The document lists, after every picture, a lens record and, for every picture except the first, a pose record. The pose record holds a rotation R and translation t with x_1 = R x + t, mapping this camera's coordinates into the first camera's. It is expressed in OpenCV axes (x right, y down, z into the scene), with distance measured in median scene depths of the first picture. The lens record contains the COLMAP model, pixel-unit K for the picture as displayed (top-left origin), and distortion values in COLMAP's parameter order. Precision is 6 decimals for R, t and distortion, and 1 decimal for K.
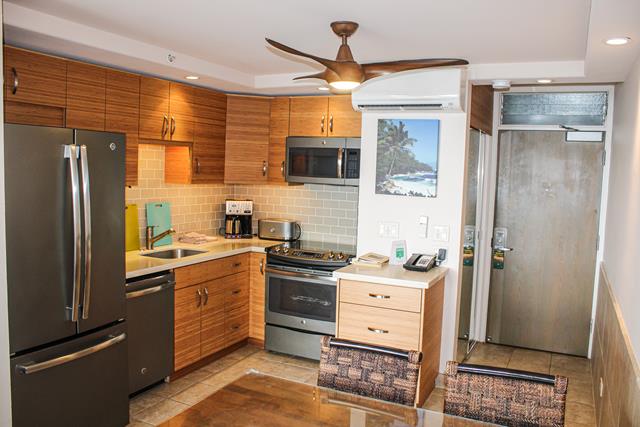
lens RADIAL K [[543.7, 0, 321.9], [0, 543.7, 210.6], [0, 0, 1]] dist [-0.015007, 0.005342]
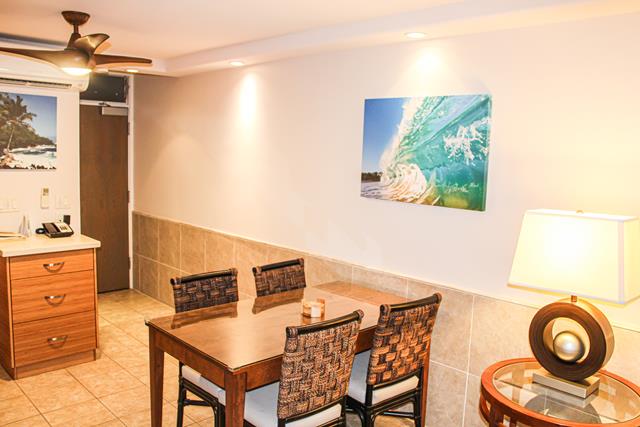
lens RADIAL K [[543.7, 0, 320.9], [0, 543.7, 216.4], [0, 0, 1]] dist [-0.015007, 0.005342]
pose [[0.406656, -0.144287, 0.902116, -0.562188], [0.067448, 0.989496, 0.127859, -0.032792], [-0.911088, 0.008851, 0.412116, 0.075708]]
